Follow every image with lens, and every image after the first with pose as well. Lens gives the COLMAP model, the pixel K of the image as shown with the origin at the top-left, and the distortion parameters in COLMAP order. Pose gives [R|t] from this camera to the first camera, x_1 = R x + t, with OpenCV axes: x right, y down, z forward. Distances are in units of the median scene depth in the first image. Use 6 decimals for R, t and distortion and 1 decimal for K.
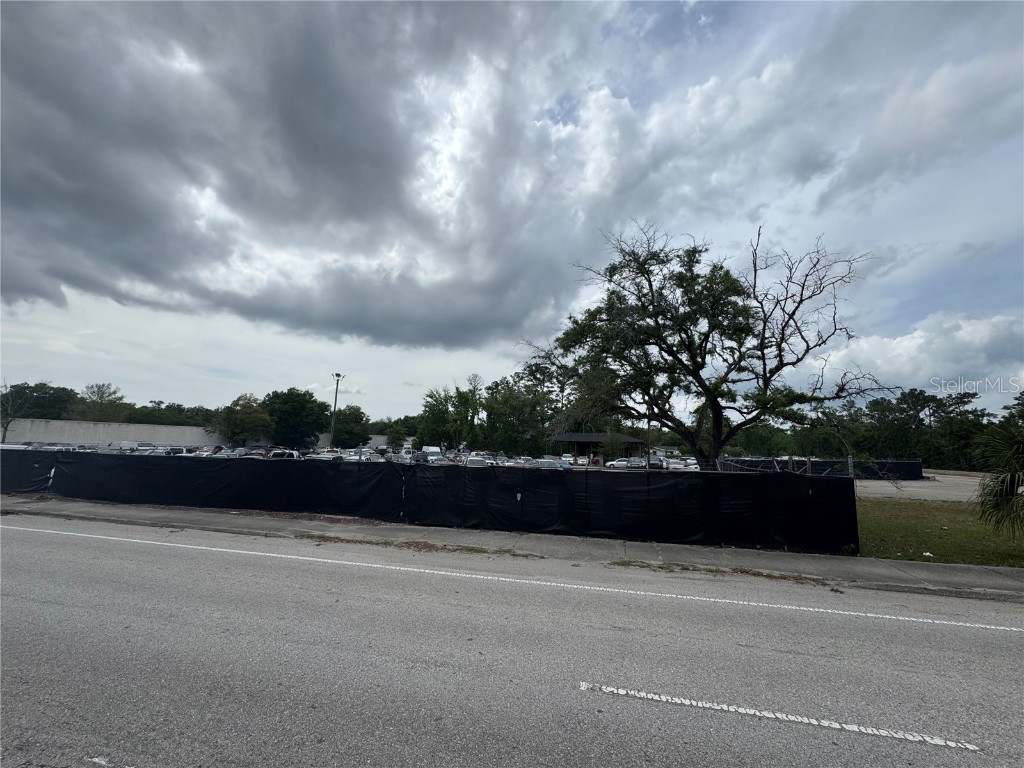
lens RADIAL K [[406.9, 0, 532.9], [0, 406.9, 385.3], [0, 0, 1]] dist [0.001607, -0.000015]
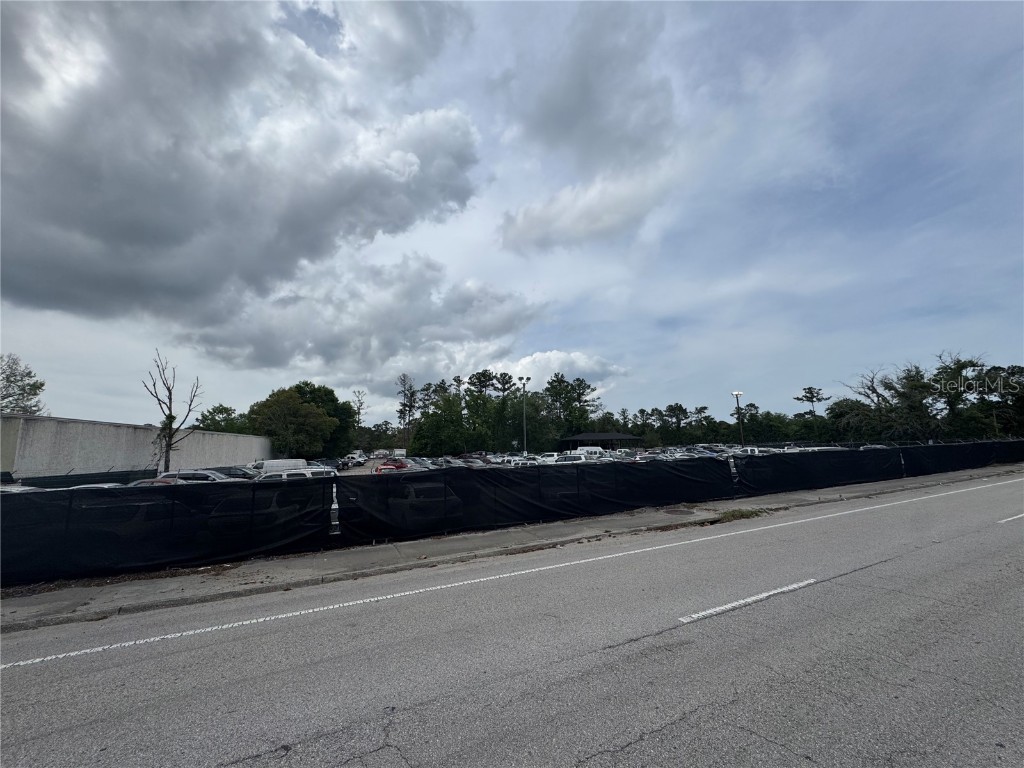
lens RADIAL K [[406.9, 0, 532.9], [0, 406.9, 385.3], [0, 0, 1]] dist [0.001607, -0.000015]
pose [[0.742732, 0.057952, 0.667076, -1.145470], [-0.059172, 0.998031, -0.020821, 0.008900], [-0.666969, -0.024008, 0.744698, 0.266049]]
